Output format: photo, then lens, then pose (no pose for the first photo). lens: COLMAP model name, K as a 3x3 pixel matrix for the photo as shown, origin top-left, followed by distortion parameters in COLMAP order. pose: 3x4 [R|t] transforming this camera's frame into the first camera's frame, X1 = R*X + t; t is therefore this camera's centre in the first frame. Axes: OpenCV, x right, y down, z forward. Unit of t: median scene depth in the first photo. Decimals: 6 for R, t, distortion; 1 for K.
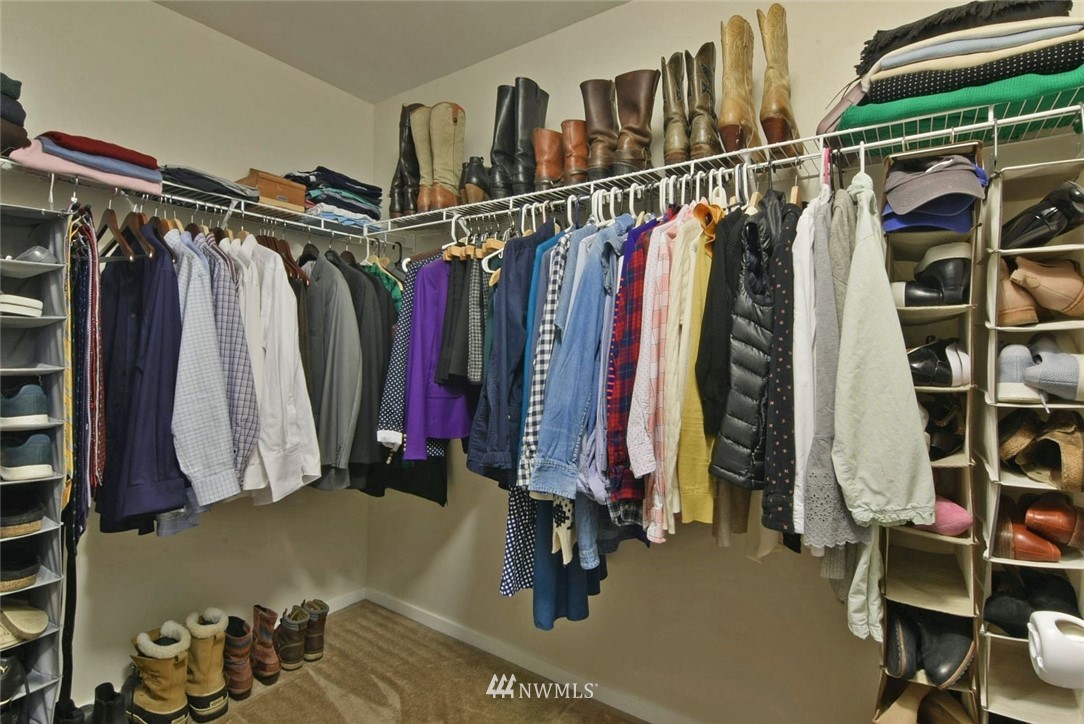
lens RADIAL K [[535.6, 0, 536.6], [0, 535.6, 341.3], [0, 0, 1]] dist [0.030884, -0.018441]
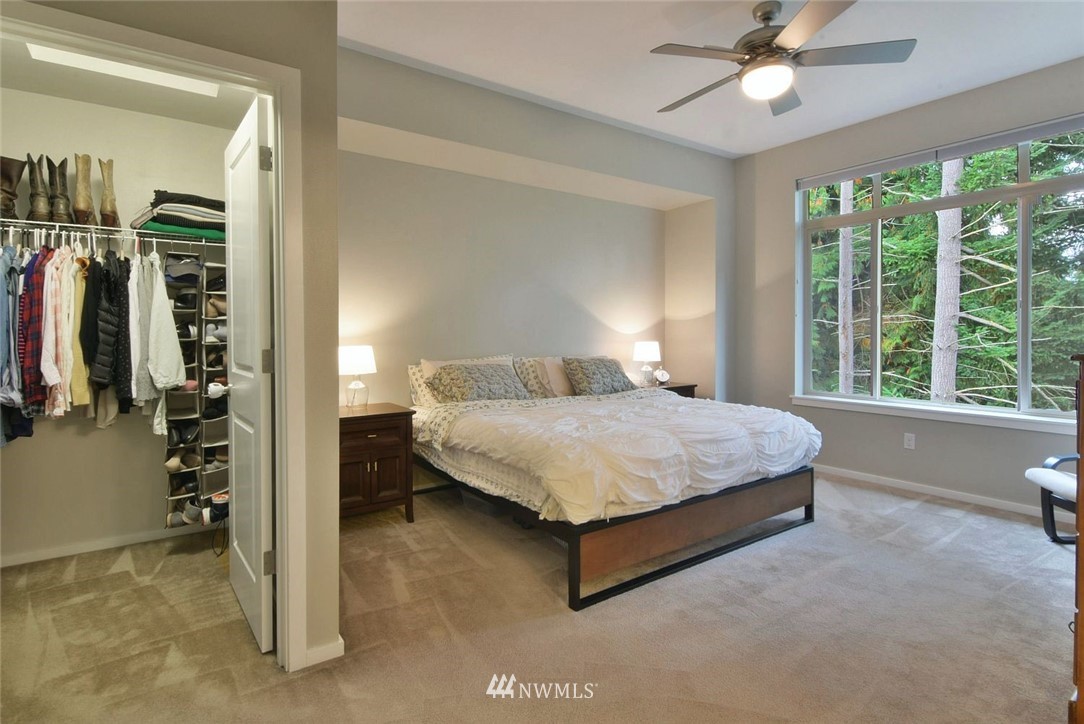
lens RADIAL K [[535.6, 0, 536.6], [0, 535.6, 341.3], [0, 0, 1]] dist [0.030884, -0.018441]
pose [[0.355880, -0.022521, 0.934260, -1.128593], [-0.004854, 0.999652, 0.025946, 0.014476], [-0.934519, -0.013769, 0.355647, -1.551155]]
